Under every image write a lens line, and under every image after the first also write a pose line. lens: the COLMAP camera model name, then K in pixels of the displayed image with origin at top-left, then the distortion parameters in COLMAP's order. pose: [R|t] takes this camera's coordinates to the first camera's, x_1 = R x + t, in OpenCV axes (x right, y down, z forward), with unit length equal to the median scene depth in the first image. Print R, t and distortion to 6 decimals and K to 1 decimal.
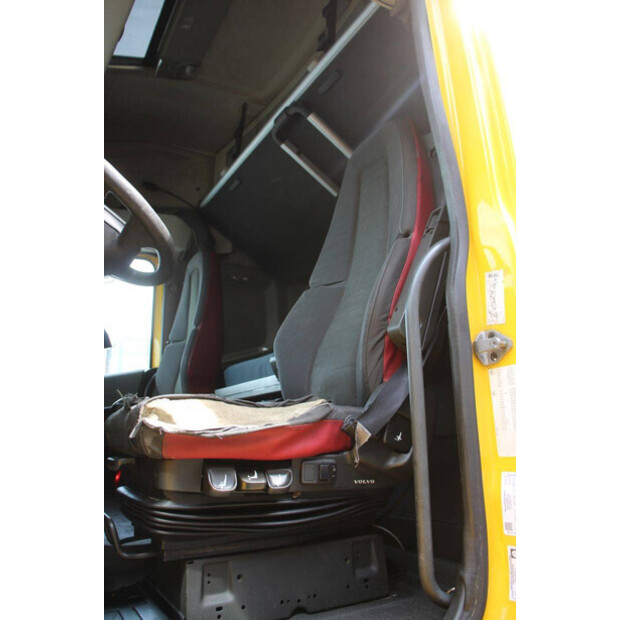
lens RADIAL K [[515.7, 0, 310.0], [0, 515.7, 310.0], [0, 0, 1]] dist [-0.181759, 0.170755]
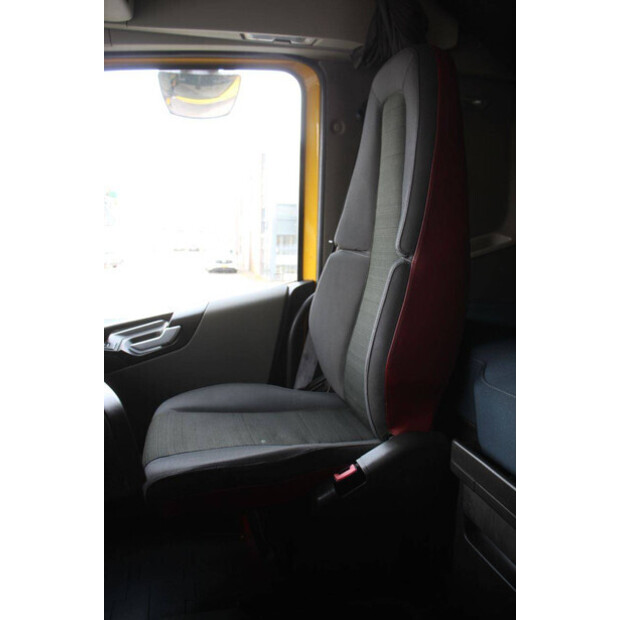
lens RADIAL K [[515.7, 0, 310.0], [0, 515.7, 310.0], [0, 0, 1]] dist [-0.181759, 0.170755]
pose [[0.956572, 0.084770, -0.278899, -0.459737], [0.027239, 0.926600, 0.375061, -0.206382], [0.290222, -0.366370, 0.884050, 1.567808]]
